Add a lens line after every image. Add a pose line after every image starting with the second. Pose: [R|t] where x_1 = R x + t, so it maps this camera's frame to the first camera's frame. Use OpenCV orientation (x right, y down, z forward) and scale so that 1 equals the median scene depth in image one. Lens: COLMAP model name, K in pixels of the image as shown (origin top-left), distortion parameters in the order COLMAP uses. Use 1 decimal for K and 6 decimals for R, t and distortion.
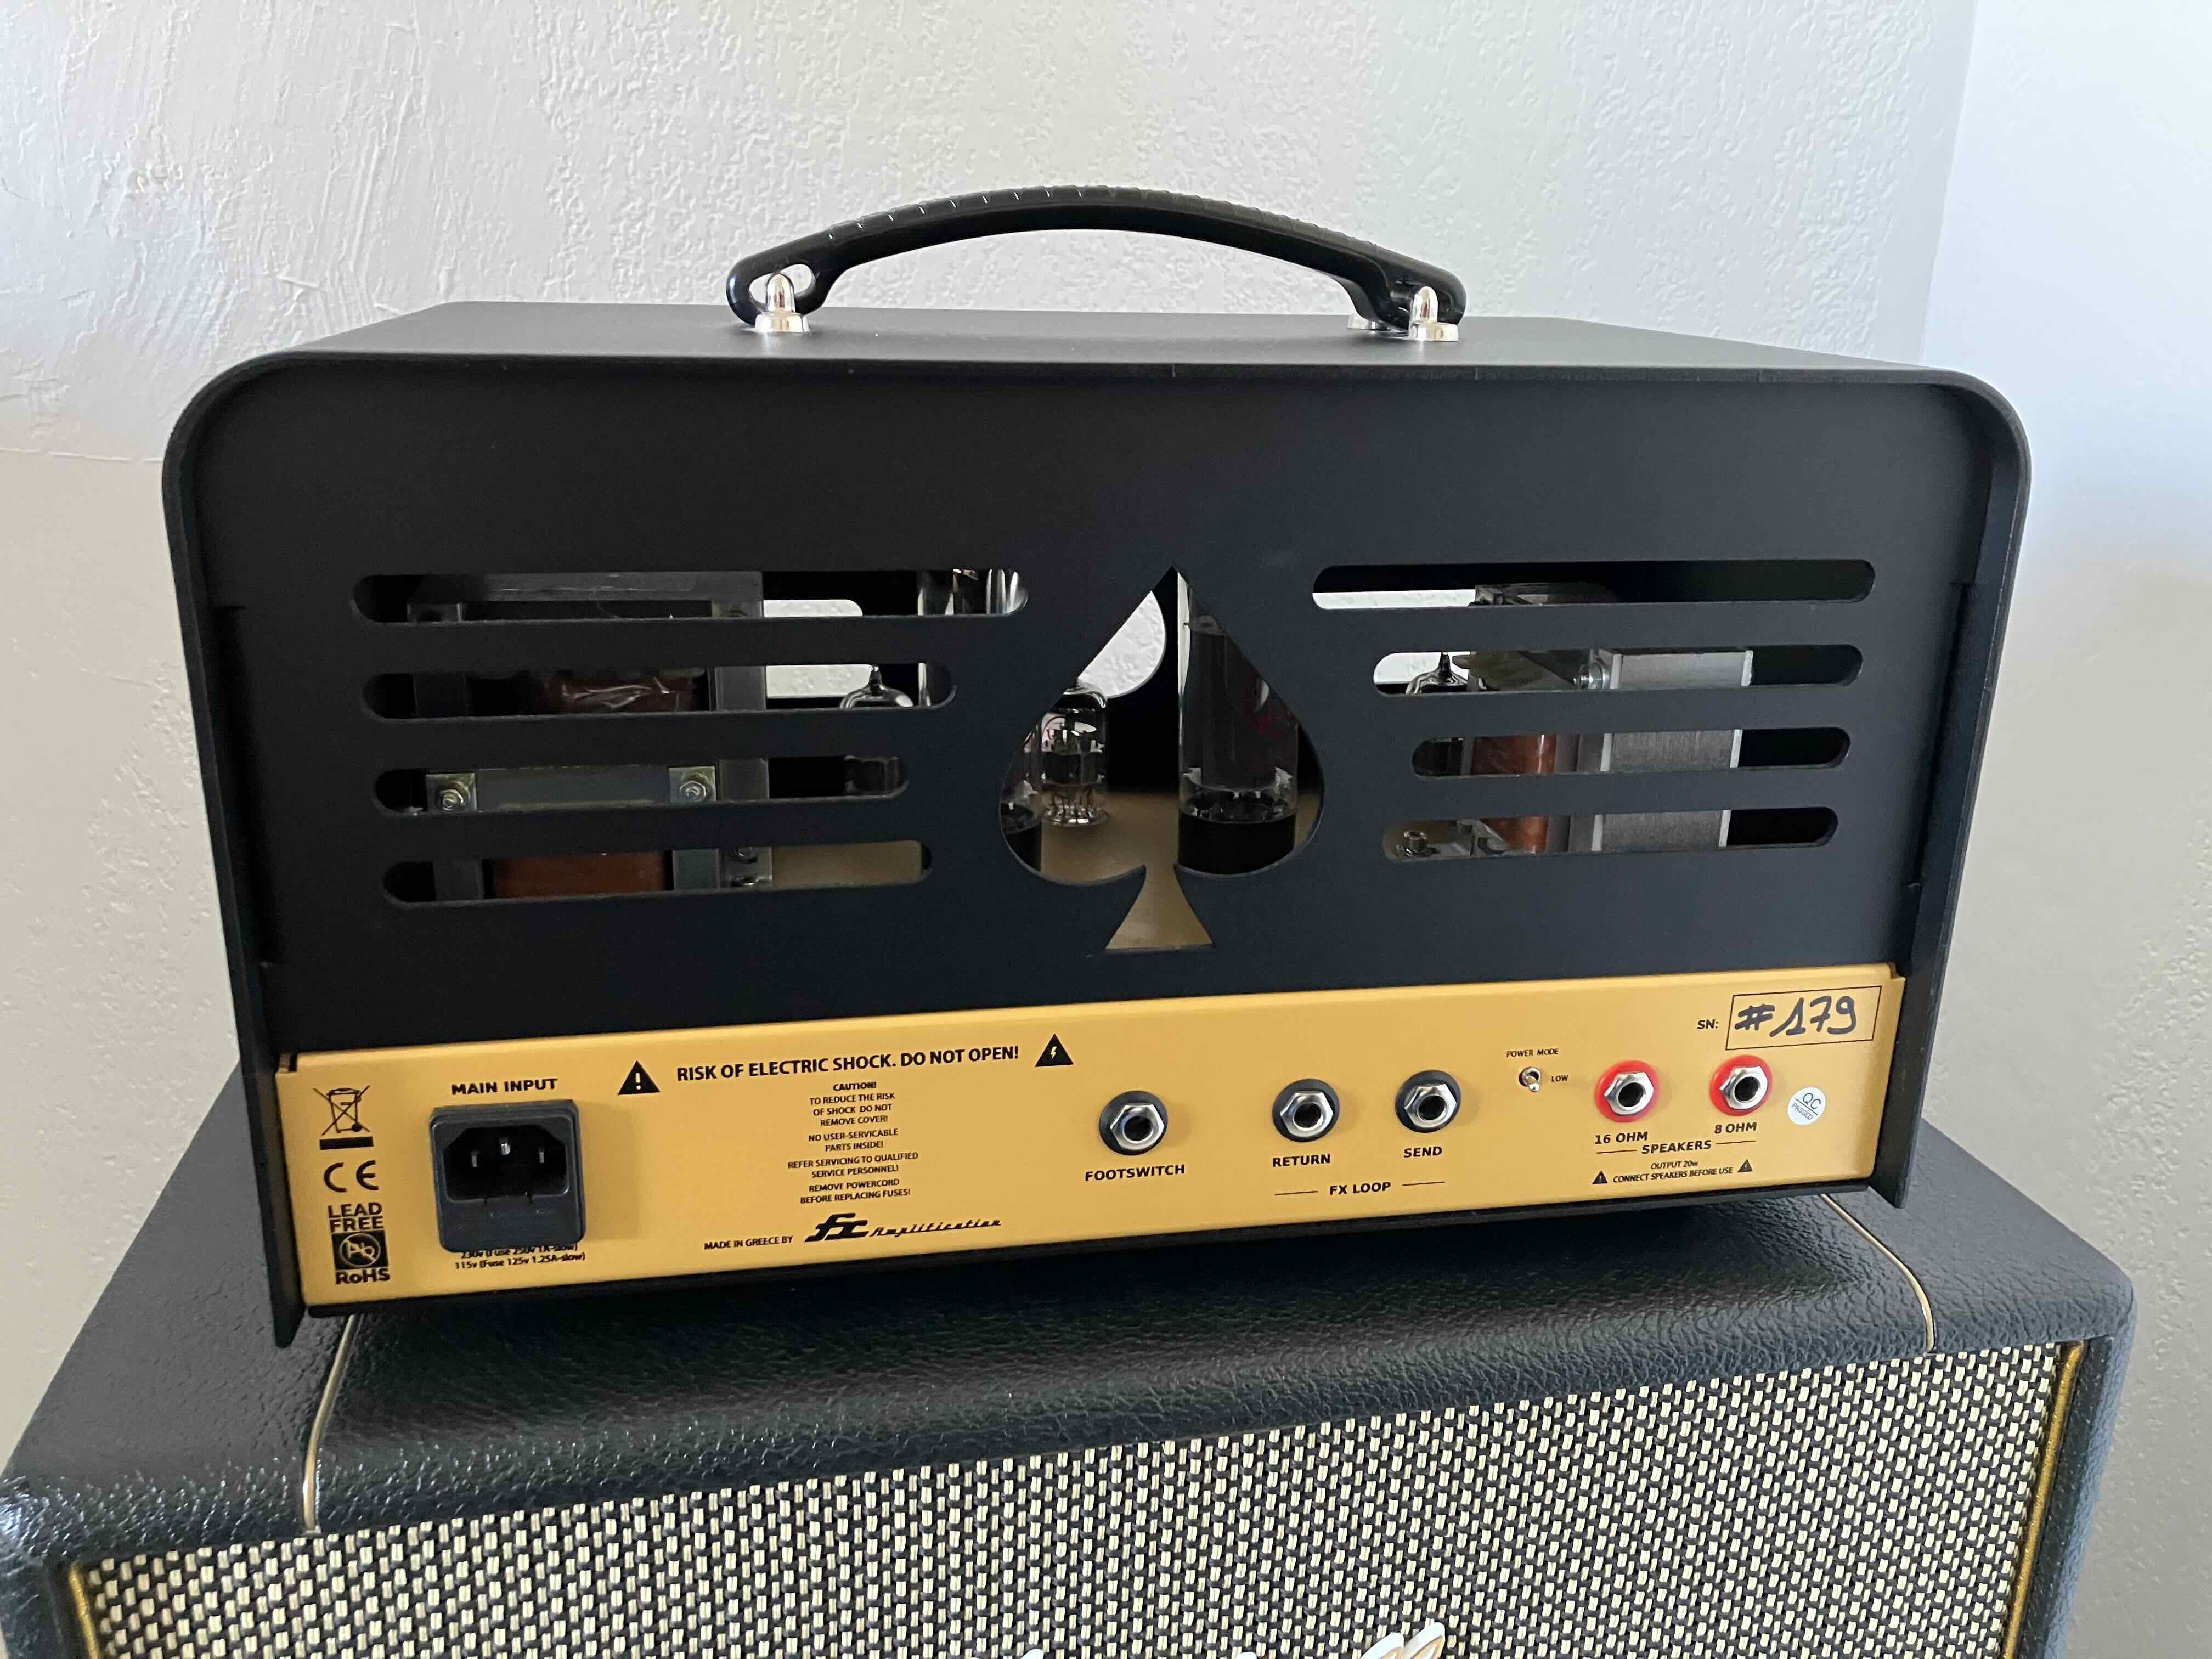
lens RADIAL K [[1807.5, 0, 1126.9], [0, 1807.5, 790.7], [0, 0, 1]] dist [-0.016216, 0.013731]
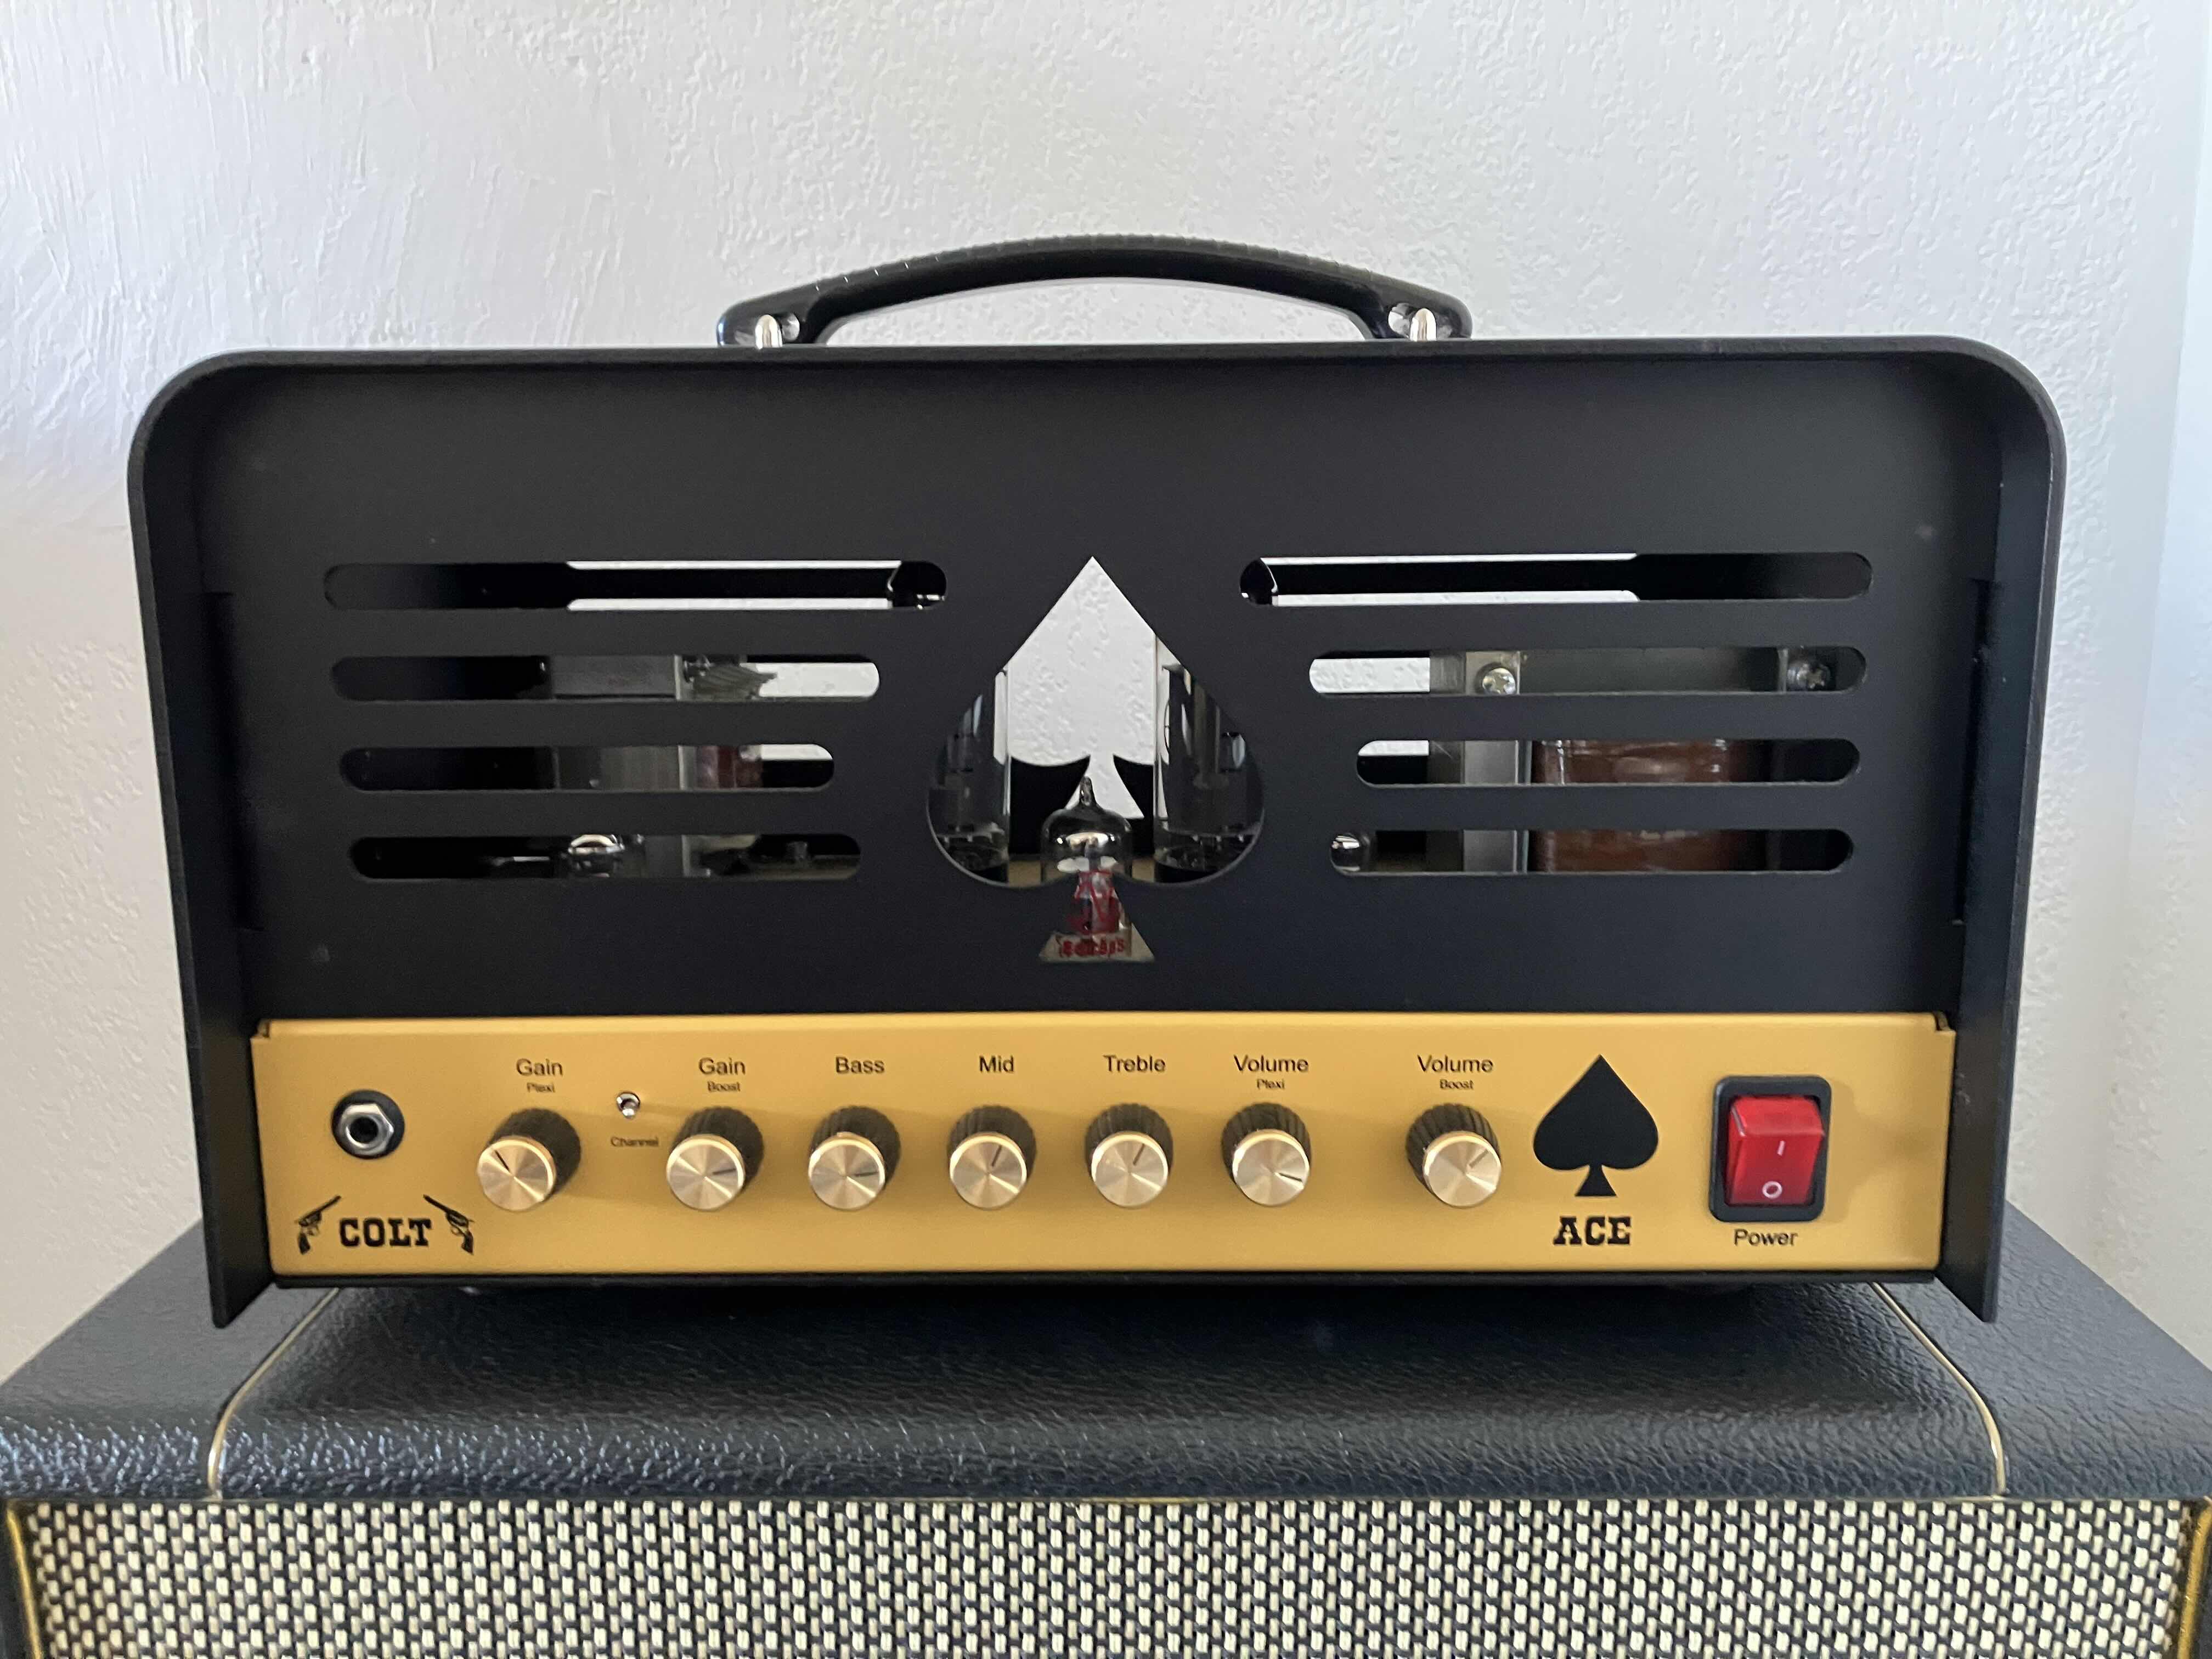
lens RADIAL K [[1807.5, 0, 1101.9], [0, 1807.5, 780.1], [0, 0, 1]] dist [-0.016216, 0.013731]
pose [[0.976191, 0.003997, -0.216874, 0.209904], [-0.032045, 0.991517, -0.125965, 0.097324], [0.214531, 0.129916, 0.968038, 0.051465]]
